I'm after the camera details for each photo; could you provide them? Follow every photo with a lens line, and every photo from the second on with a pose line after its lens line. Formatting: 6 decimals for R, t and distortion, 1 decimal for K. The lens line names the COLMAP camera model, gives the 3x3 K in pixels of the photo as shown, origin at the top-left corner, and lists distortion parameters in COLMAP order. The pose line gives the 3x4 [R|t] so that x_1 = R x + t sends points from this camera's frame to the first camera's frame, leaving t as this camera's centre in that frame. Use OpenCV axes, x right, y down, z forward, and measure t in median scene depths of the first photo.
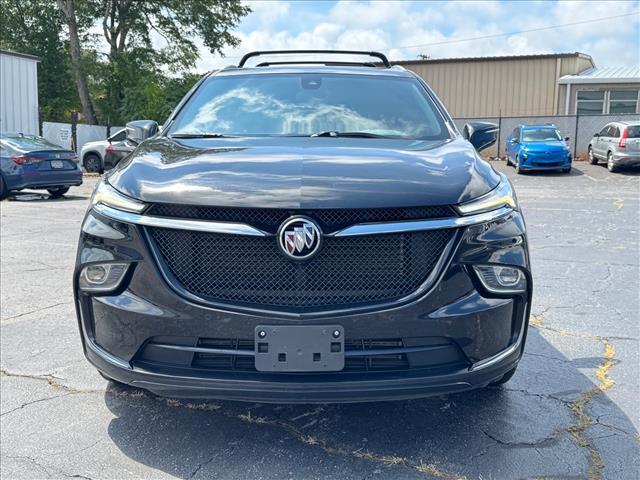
lens RADIAL K [[688.6, 0, 320.0], [0, 688.6, 240.0], [0, 0, 1]] dist [0.145888, -0.323570]
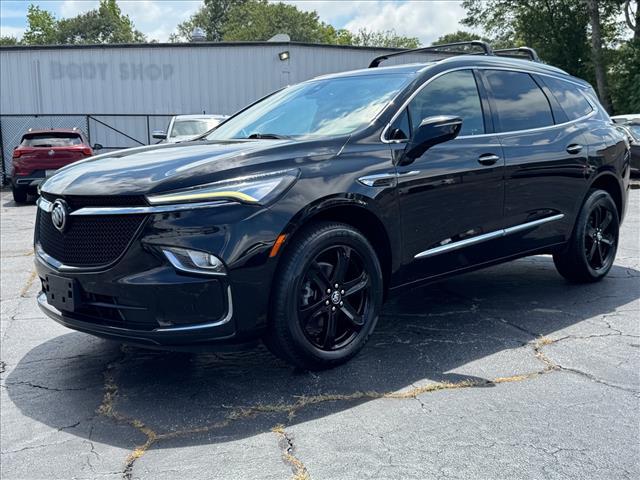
lens RADIAL K [[688.6, 0, 320.0], [0, 688.6, 240.0], [0, 0, 1]] dist [0.145888, -0.323570]
pose [[0.718868, 0.072378, -0.691368, 1.287229], [-0.064411, 0.997221, 0.037423, -0.038175], [0.692156, 0.017629, 0.721533, 0.314707]]
